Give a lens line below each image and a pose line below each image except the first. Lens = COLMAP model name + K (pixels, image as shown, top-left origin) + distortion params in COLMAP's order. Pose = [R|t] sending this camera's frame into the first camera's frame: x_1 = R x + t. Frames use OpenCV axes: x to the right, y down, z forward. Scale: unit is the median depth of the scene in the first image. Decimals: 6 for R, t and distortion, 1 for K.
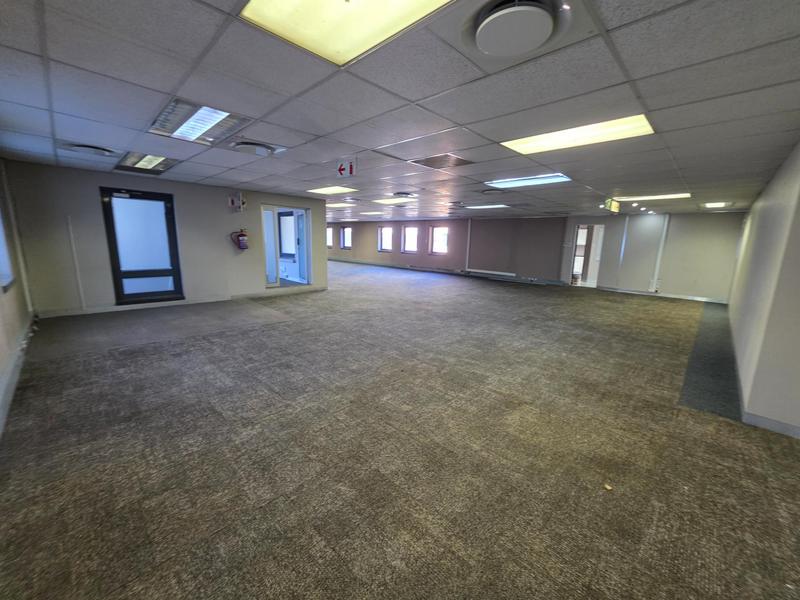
lens RADIAL K [[323.6, 0, 400.1], [0, 323.6, 302.5], [0, 0, 1]] dist [-0.000801, 0.000422]
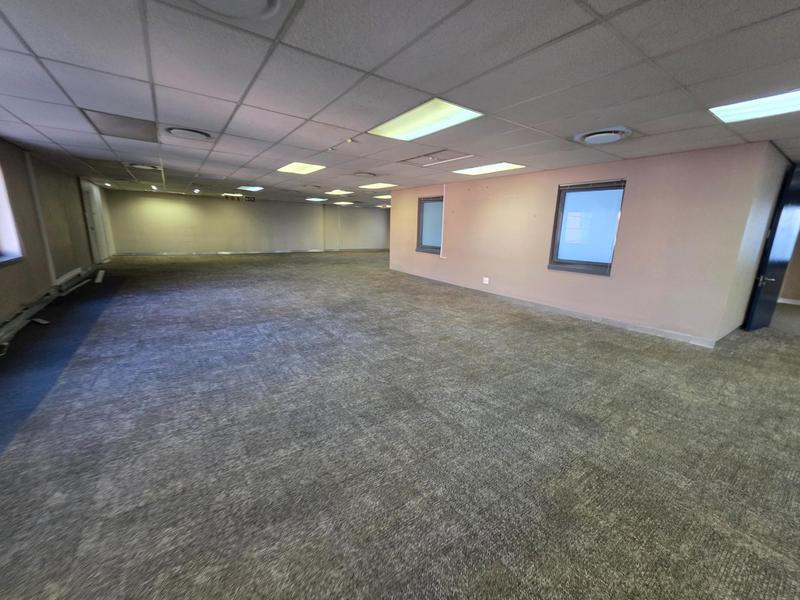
lens RADIAL K [[323.6, 0, 400.1], [0, 323.6, 302.5], [0, 0, 1]] dist [-0.000801, 0.000422]
pose [[-0.982518, -0.096060, 0.159470, -0.298741], [-0.022798, 0.912234, 0.409035, -0.261592], [-0.184766, 0.398249, -0.898476, 1.314570]]
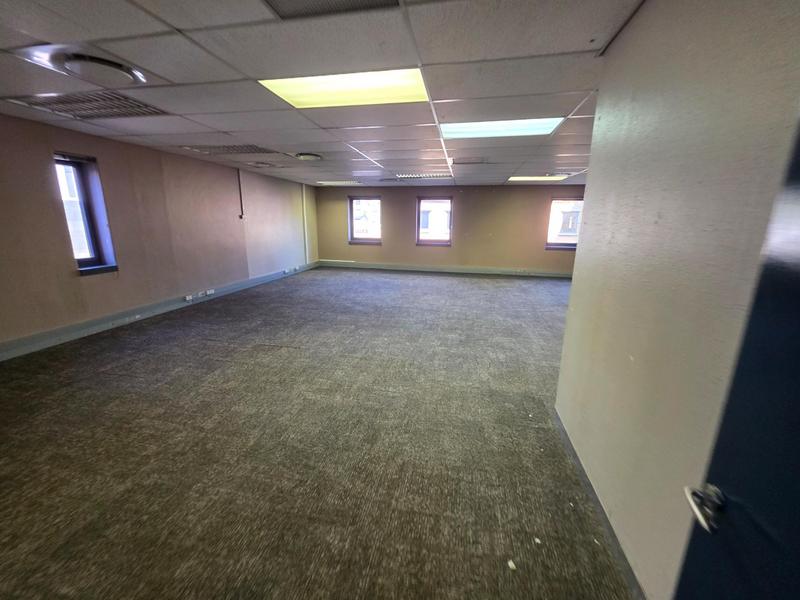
lens RADIAL K [[319.0, 0, 399.6], [0, 319.0, 291.4], [0, 0, 1]] dist [-0.000211, 0.000070]
pose [[0.838954, -0.136233, 0.526874, -0.675047], [0.114656, 0.990676, 0.073588, -0.203743], [-0.531986, -0.001328, 0.846752, 0.926436]]
